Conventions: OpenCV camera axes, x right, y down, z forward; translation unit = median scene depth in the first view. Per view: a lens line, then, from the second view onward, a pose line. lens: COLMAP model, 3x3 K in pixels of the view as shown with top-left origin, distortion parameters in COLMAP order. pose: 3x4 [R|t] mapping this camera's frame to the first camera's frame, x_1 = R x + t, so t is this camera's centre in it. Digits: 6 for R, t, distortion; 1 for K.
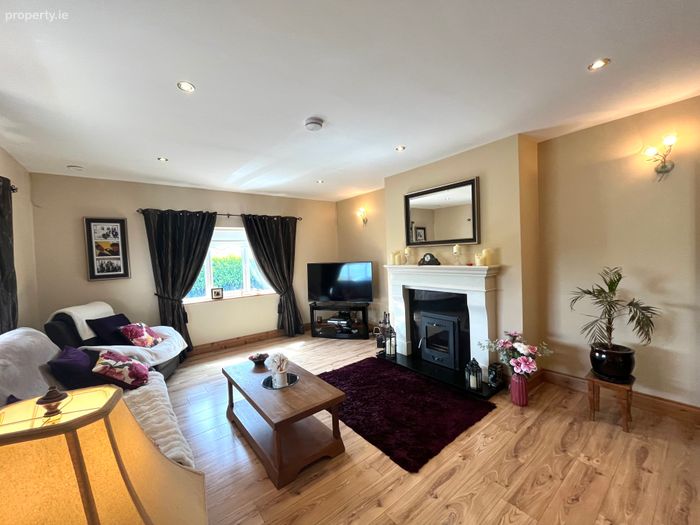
lens RADIAL K [[285.2, 0, 346.6], [0, 285.2, 262.0], [0, 0, 1]] dist [0.000807, -0.000216]
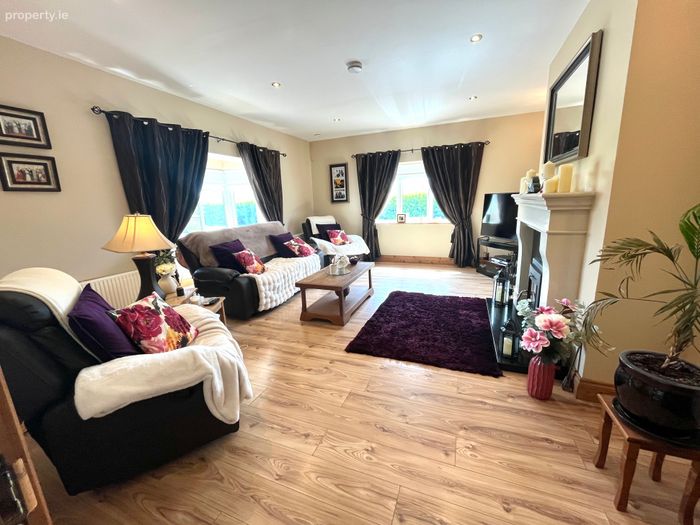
lens RADIAL K [[285.2, 0, 349.2], [0, 285.2, 263.0], [0, 0, 1]] dist [0.000807, -0.000216]
pose [[0.498377, 0.204276, -0.842551, 0.645551], [-0.006974, 0.972758, 0.231719, 0.015880], [0.866932, -0.109608, 0.486225, 0.209428]]
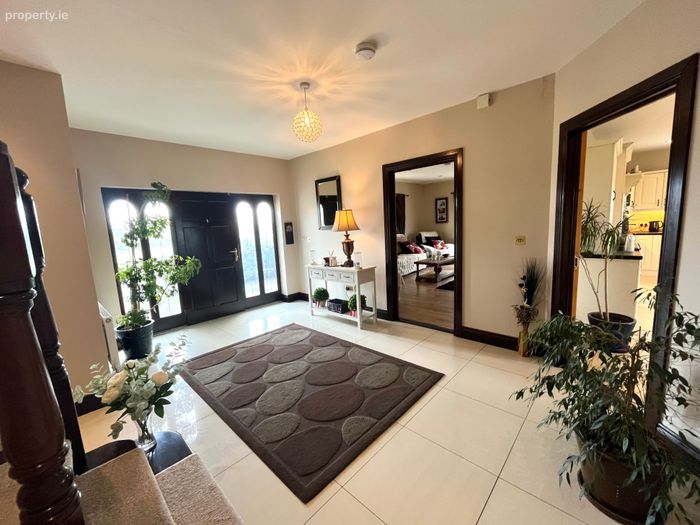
lens RADIAL K [[285.2, 0, 350.7], [0, 285.2, 263.7], [0, 0, 1]] dist [0.000807, -0.000216]
pose [[0.156632, 0.164666, -0.973833, 1.507382], [0.016637, 0.985424, 0.169302, -0.023942], [0.987517, -0.042720, 0.151609, -0.170294]]
